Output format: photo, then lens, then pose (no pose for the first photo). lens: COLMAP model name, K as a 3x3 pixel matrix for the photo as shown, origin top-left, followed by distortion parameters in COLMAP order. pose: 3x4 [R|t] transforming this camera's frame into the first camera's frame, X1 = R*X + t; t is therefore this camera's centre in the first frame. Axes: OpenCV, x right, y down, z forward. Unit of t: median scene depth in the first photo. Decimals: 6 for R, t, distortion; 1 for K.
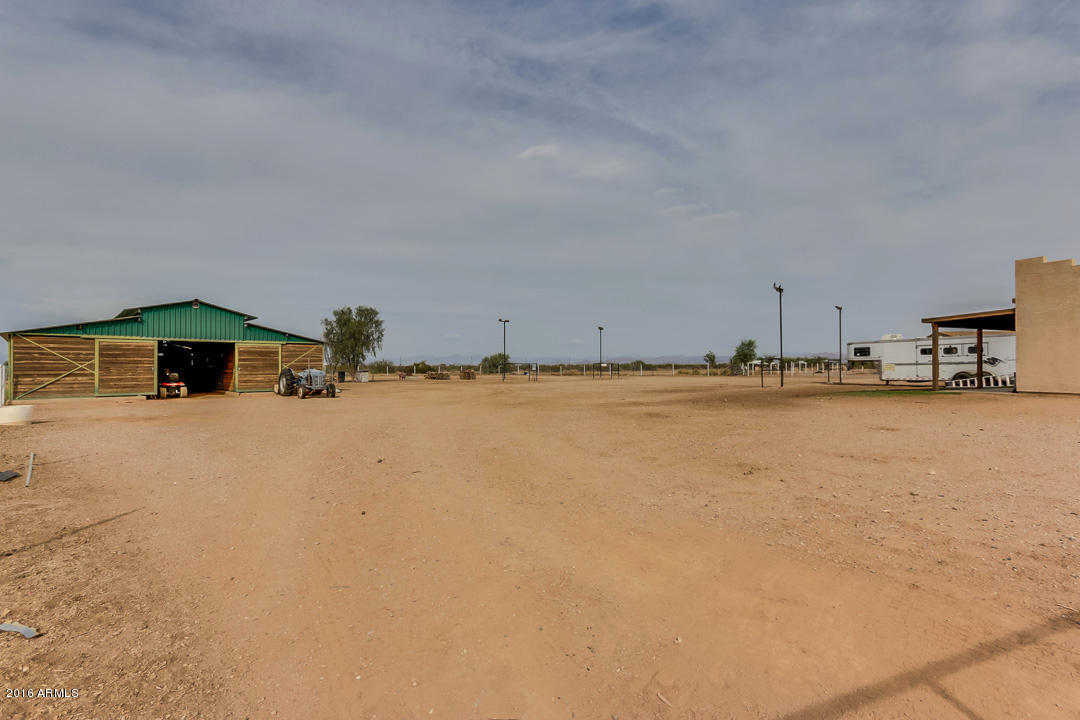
lens RADIAL K [[501.8, 0, 545.8], [0, 501.8, 363.1], [0, 0, 1]] dist [0.002179, 0.000583]
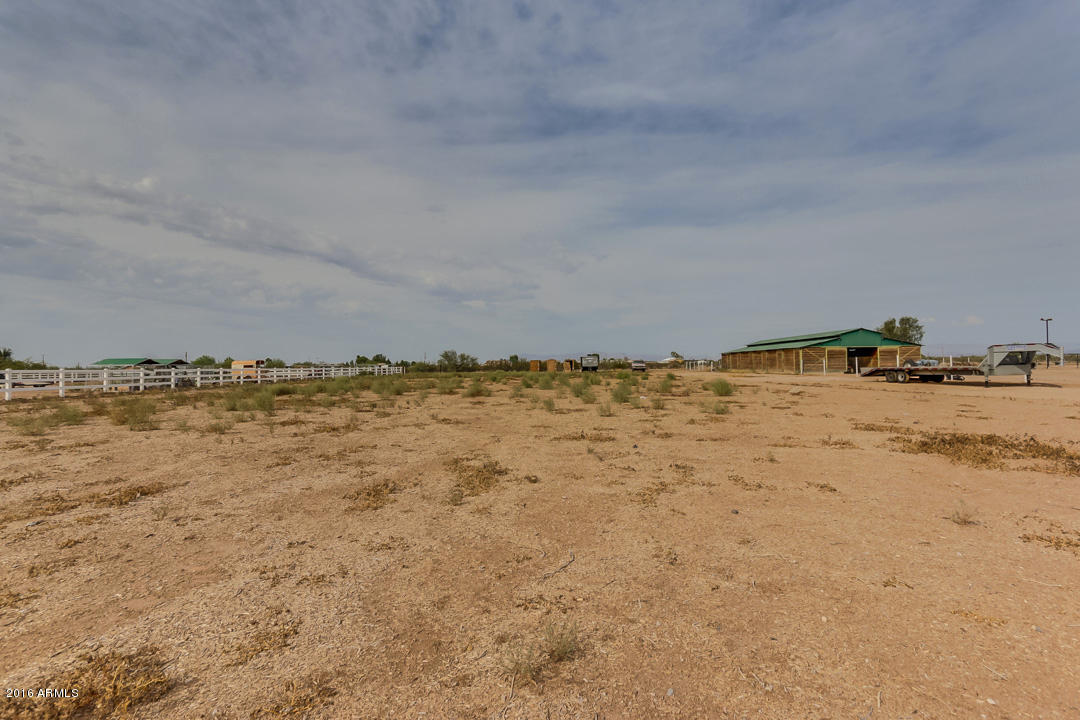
lens RADIAL K [[494.1, 0, 533.4], [0, 494.1, 371.6], [0, 0, 1]] dist [0.001308, 0.000499]
pose [[0.683800, 0.002538, -0.729665, -0.115386], [0.018320, 0.999619, 0.020644, -0.009112], [0.729440, -0.027484, 0.683493, -1.552360]]
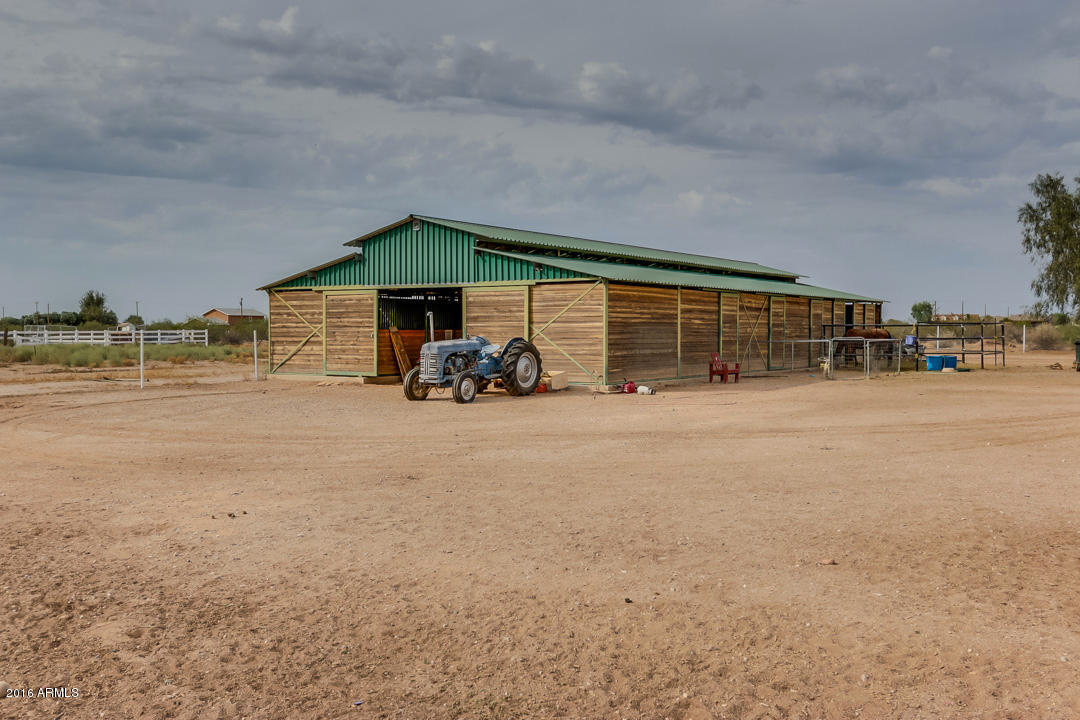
lens RADIAL K [[1023.3, 0, 540.0], [0, 1023.3, 360.0], [0, 0, 1]] dist [-0.012272, -0.001316]
pose [[0.199927, 0.034860, -0.979190, 0.514820], [0.009451, 0.999252, 0.037504, -0.003531], [0.979765, -0.016753, 0.199448, 0.946947]]
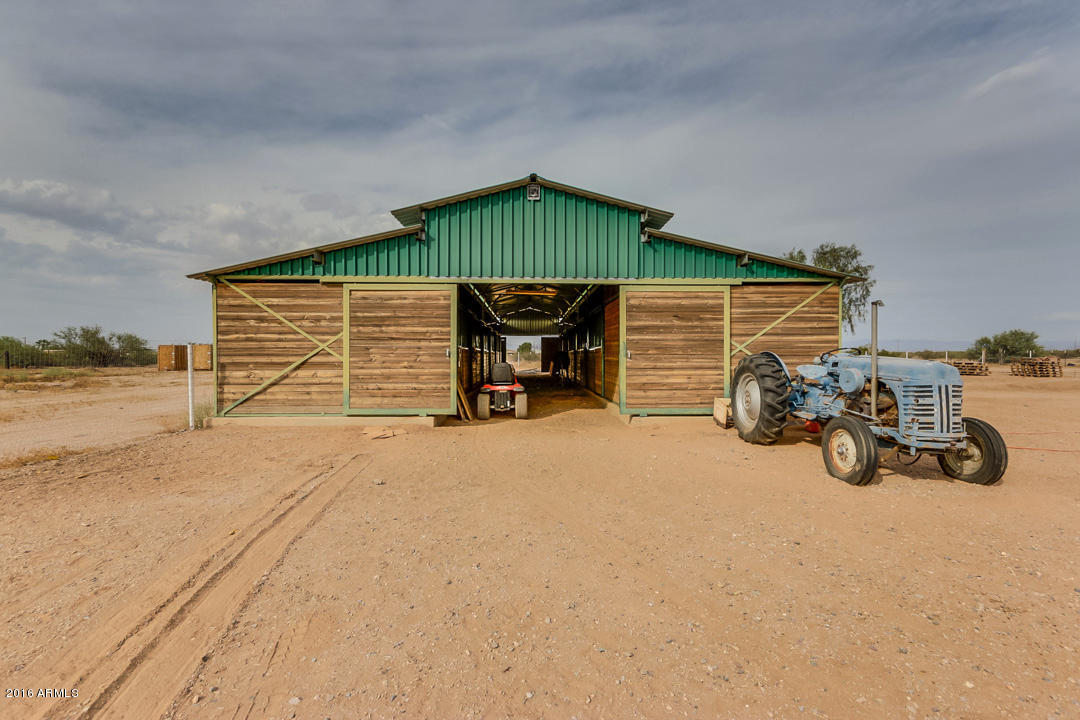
lens RADIAL K [[489.8, 0, 540.0], [0, 489.8, 360.0], [0, 0, 1]] dist [0.001192, 0.000208]
pose [[0.725436, 0.011052, -0.688201, -0.445790], [0.003420, 0.999801, 0.019661, 0.009895], [0.688282, -0.016616, 0.725253, 0.755920]]
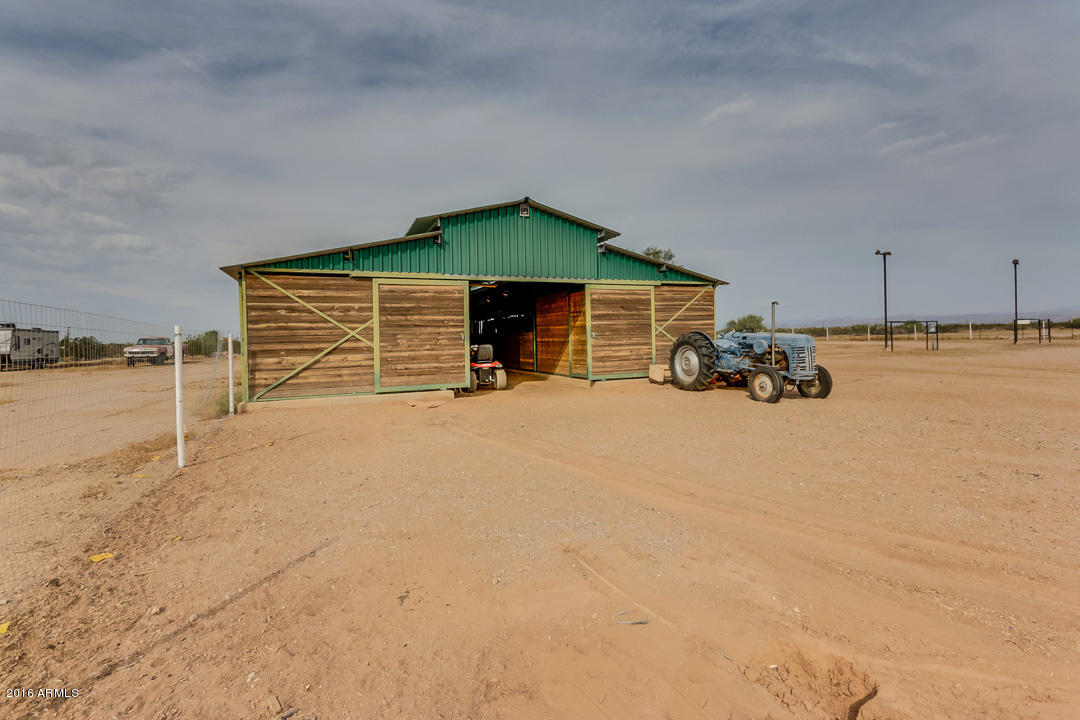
lens RADIAL K [[500.4, 0, 537.9], [0, 500.4, 340.7], [0, 0, 1]] dist [-0.000894, 0.000063]
pose [[0.929319, -0.014315, -0.369001, -0.522790], [0.021731, 0.999637, 0.015947, 0.009081], [0.368639, -0.022839, 0.929292, 0.556229]]
